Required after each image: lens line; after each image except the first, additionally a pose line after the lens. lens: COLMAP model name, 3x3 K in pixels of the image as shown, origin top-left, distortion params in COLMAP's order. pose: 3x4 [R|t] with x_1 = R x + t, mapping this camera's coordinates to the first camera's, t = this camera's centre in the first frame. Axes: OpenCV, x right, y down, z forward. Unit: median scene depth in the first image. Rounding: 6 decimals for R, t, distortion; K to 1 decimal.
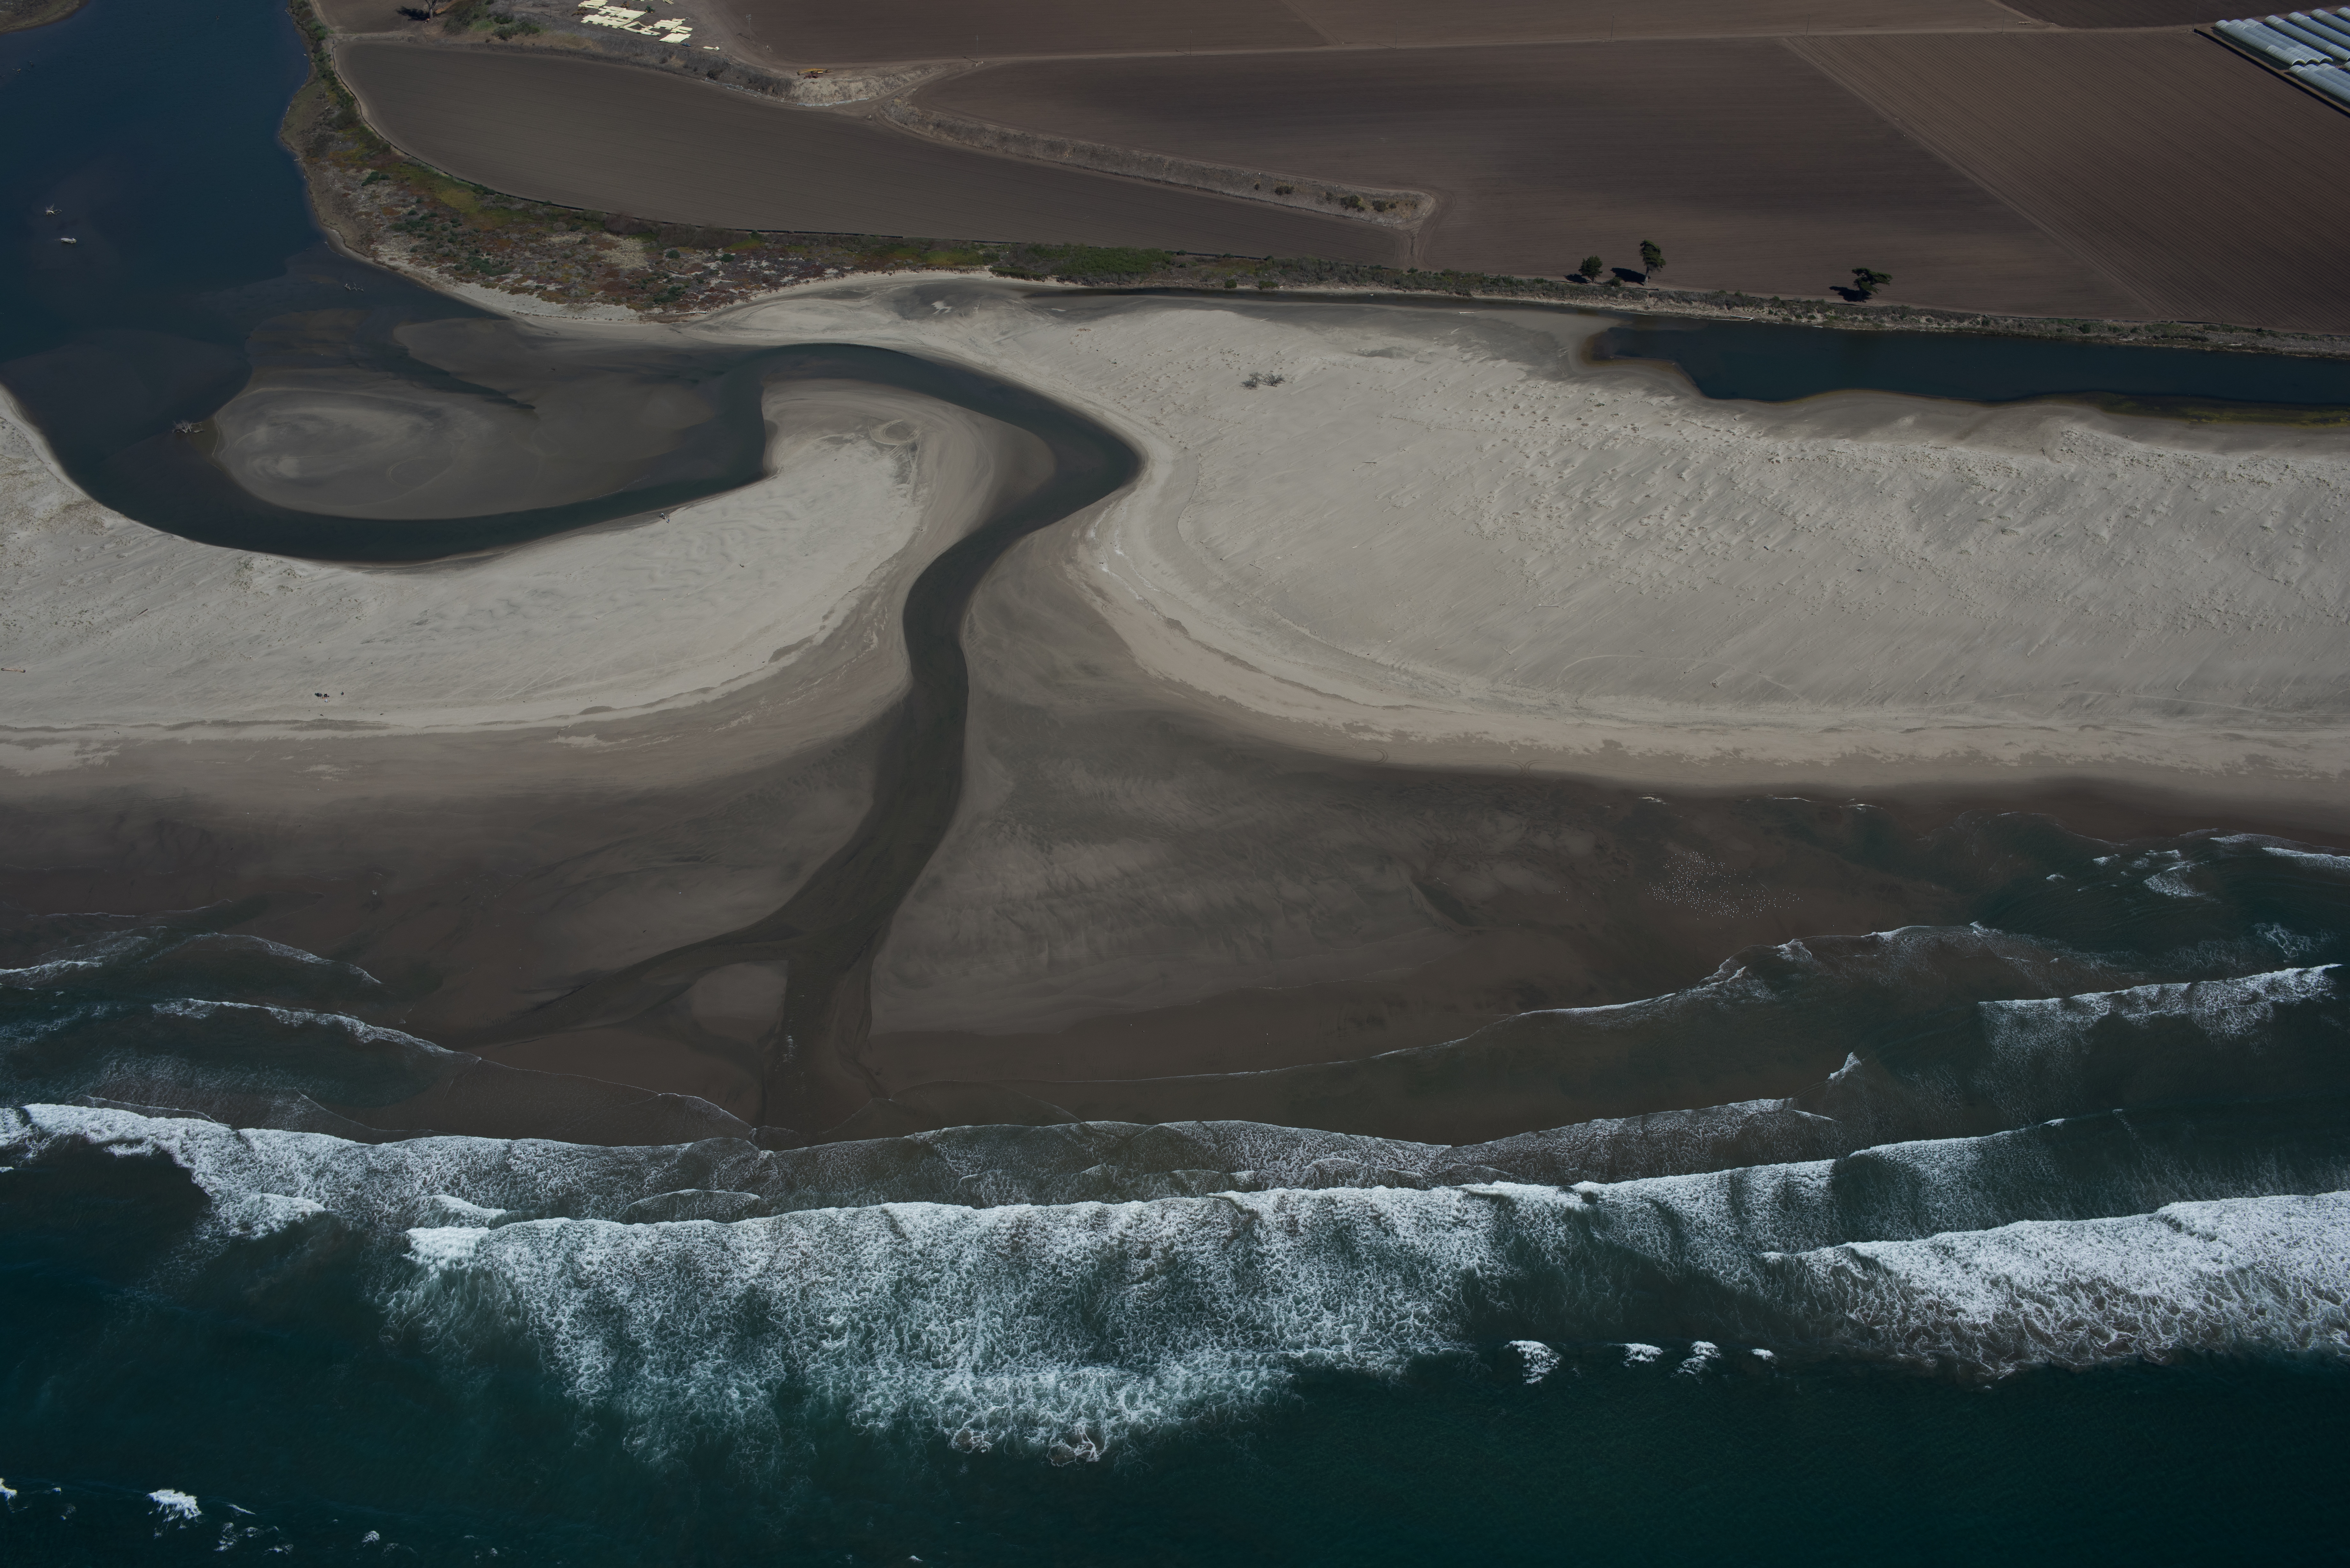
lens RADIAL K [[2709.4, 0, 1175.0], [0, 2709.4, 784.0], [0, 0, 1]] dist [-0.125312, 0.144930]
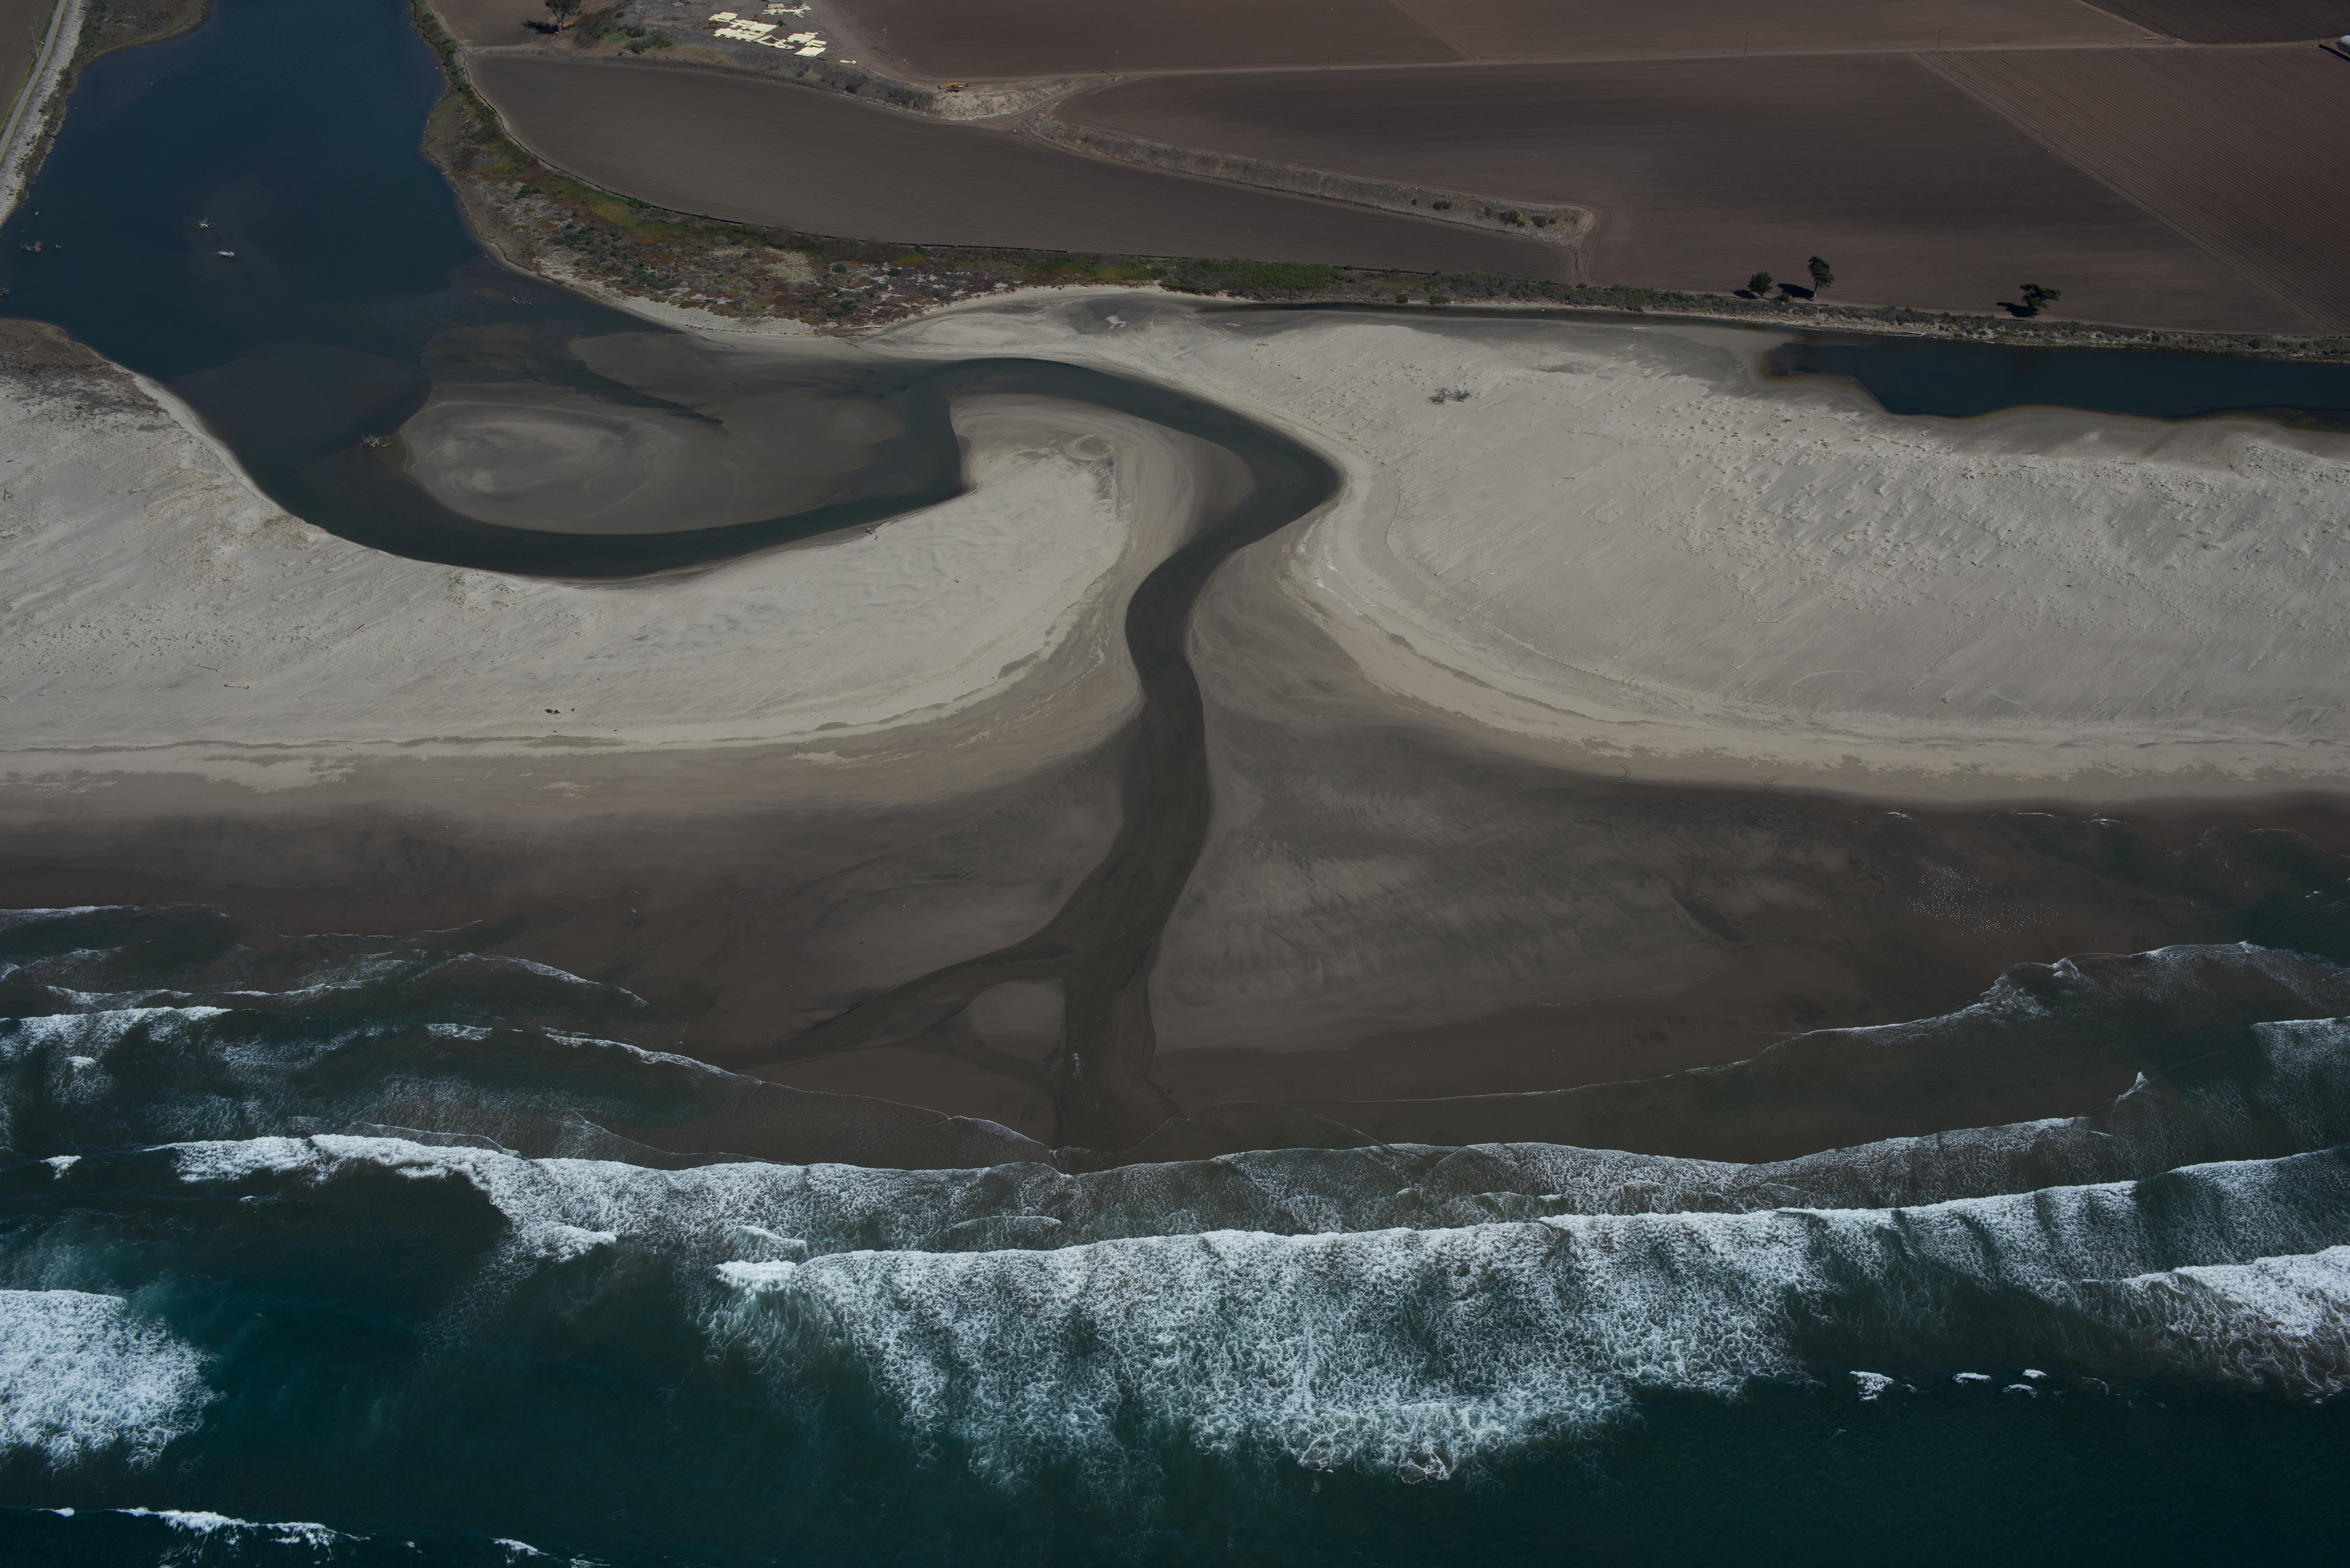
lens RADIAL K [[2709.4, 0, 1175.0], [0, 2709.4, 784.0], [0, 0, 1]] dist [-0.125312, 0.144930]
pose [[0.999998, -0.001151, 0.001736, -0.079404], [0.001158, 0.999989, -0.004542, -0.001255], [-0.001731, 0.004544, 0.999988, 0.001062]]
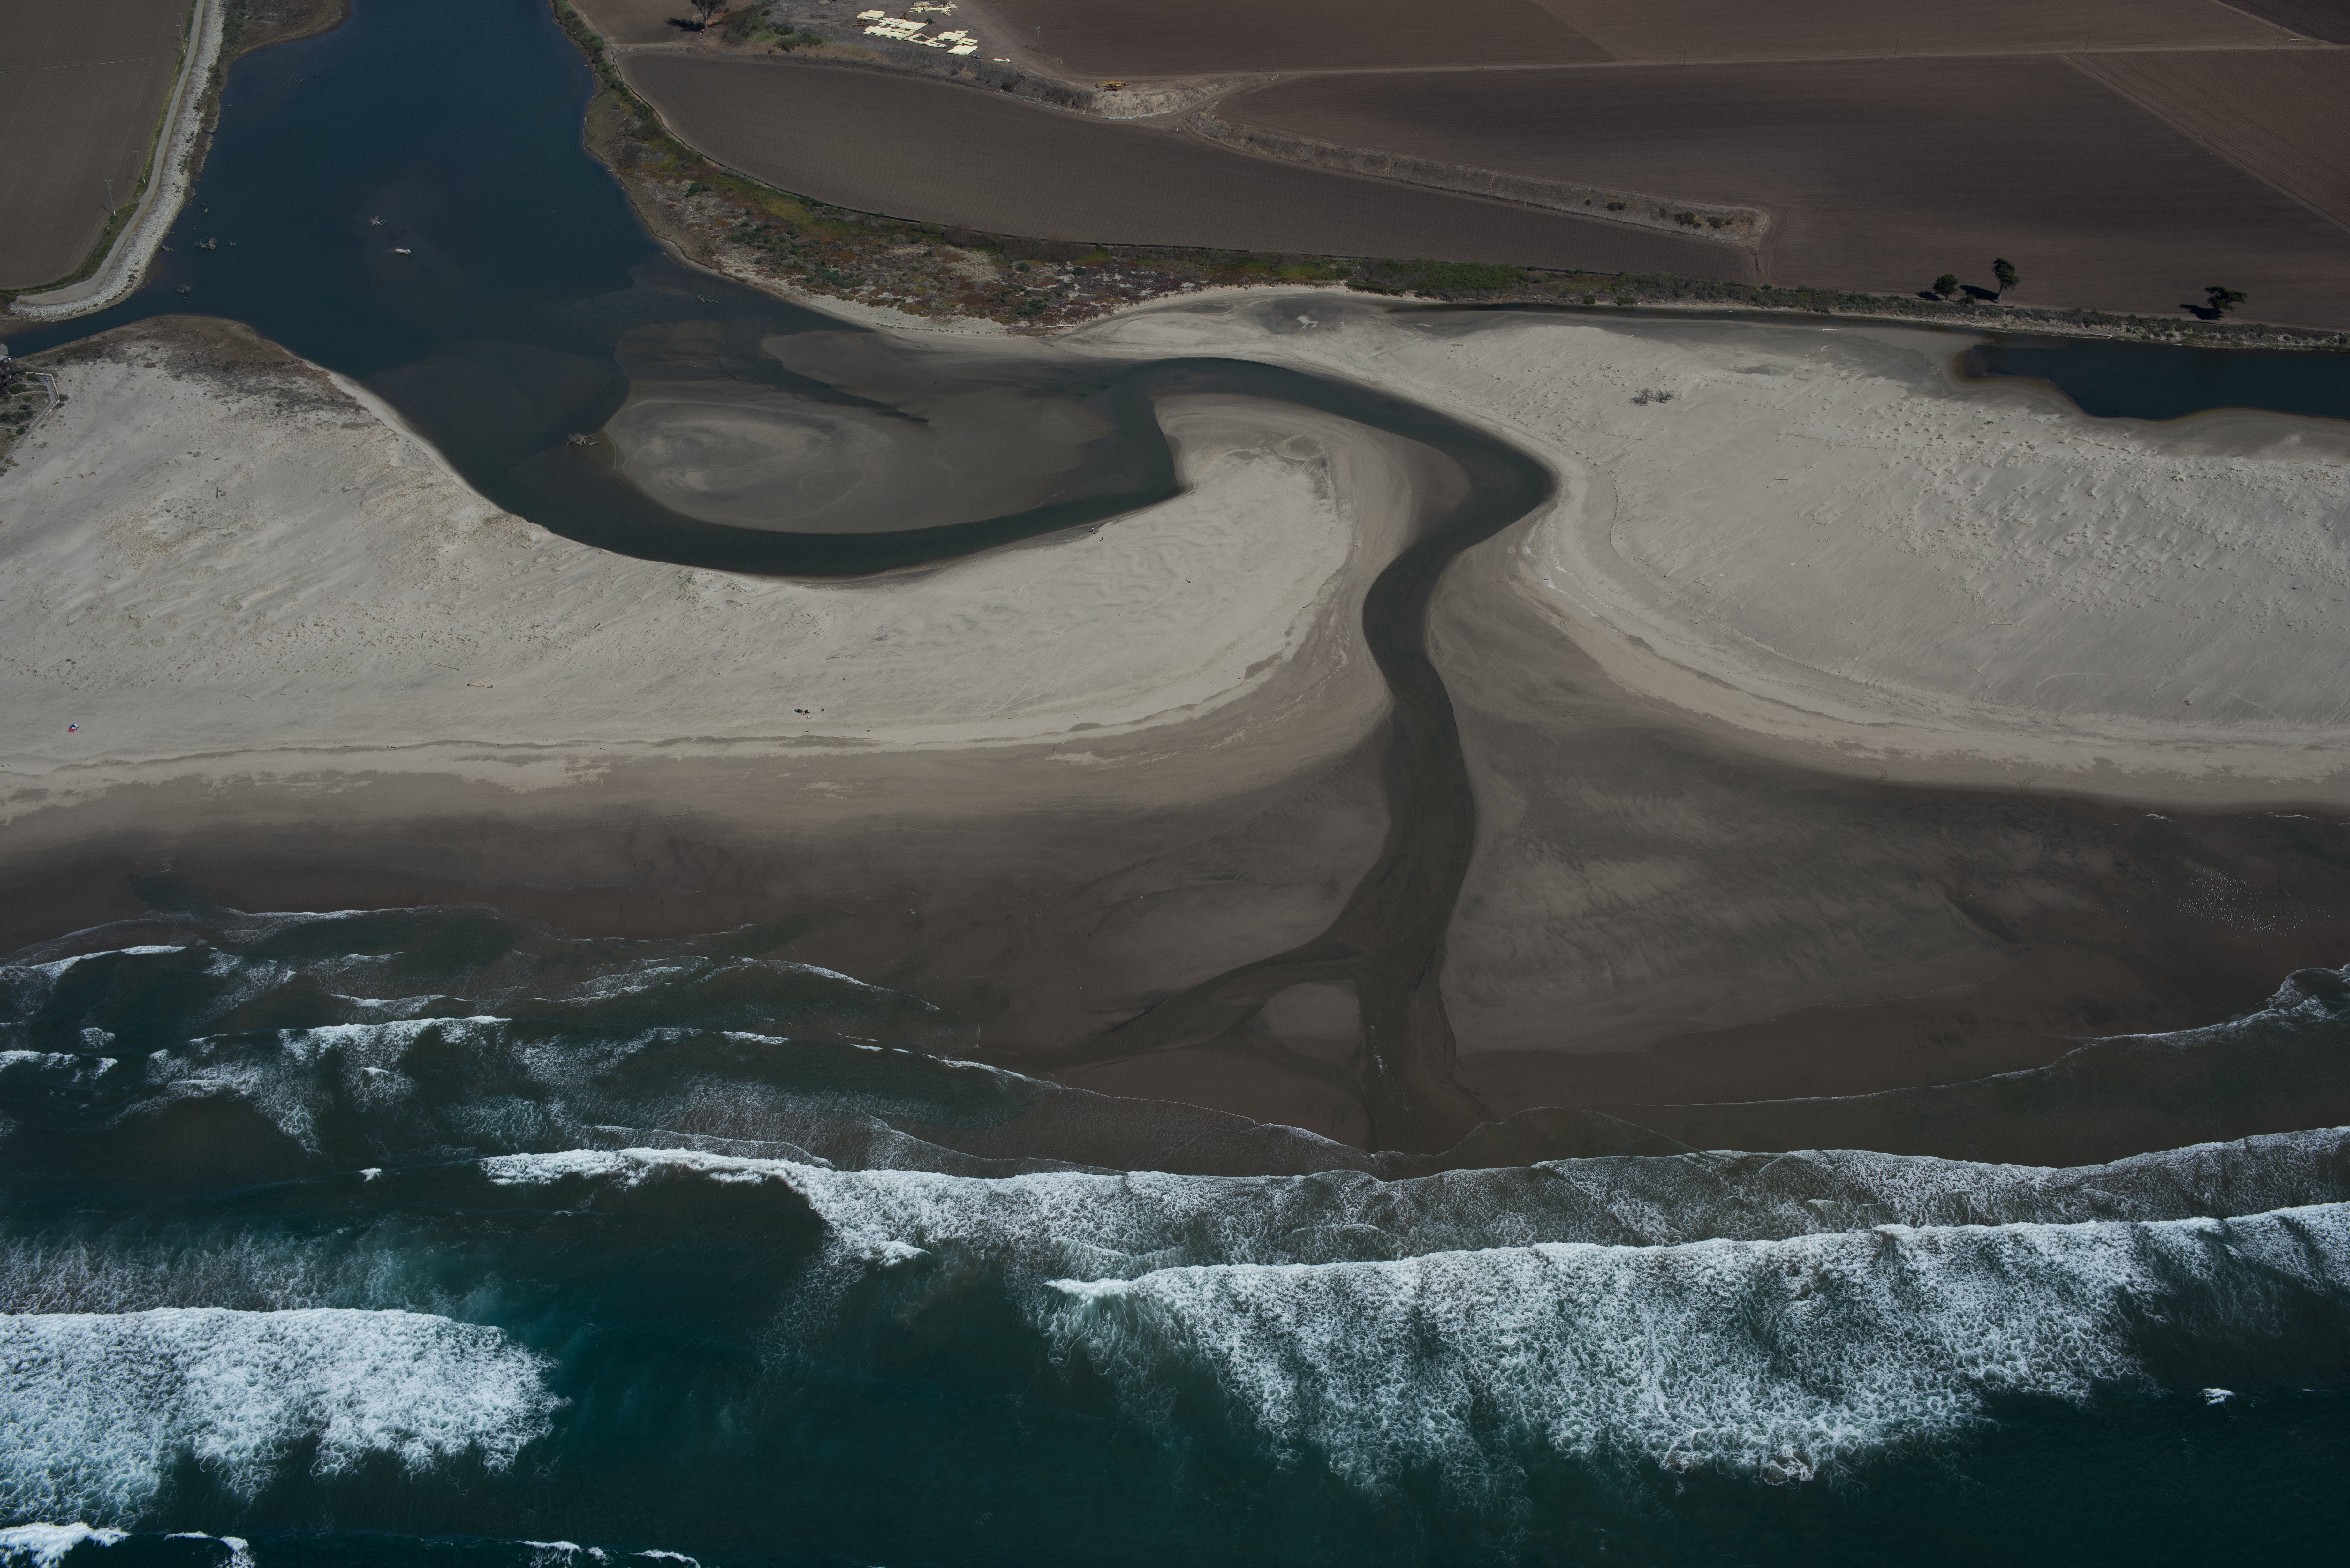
lens RADIAL K [[2709.4, 0, 1175.0], [0, 2709.4, 784.0], [0, 0, 1]] dist [-0.125312, 0.144930]
pose [[0.999998, 0.000130, -0.002045, -0.158914], [-0.000137, 0.999993, -0.003776, -0.002298], [0.002044, 0.003777, 0.999991, 0.001799]]
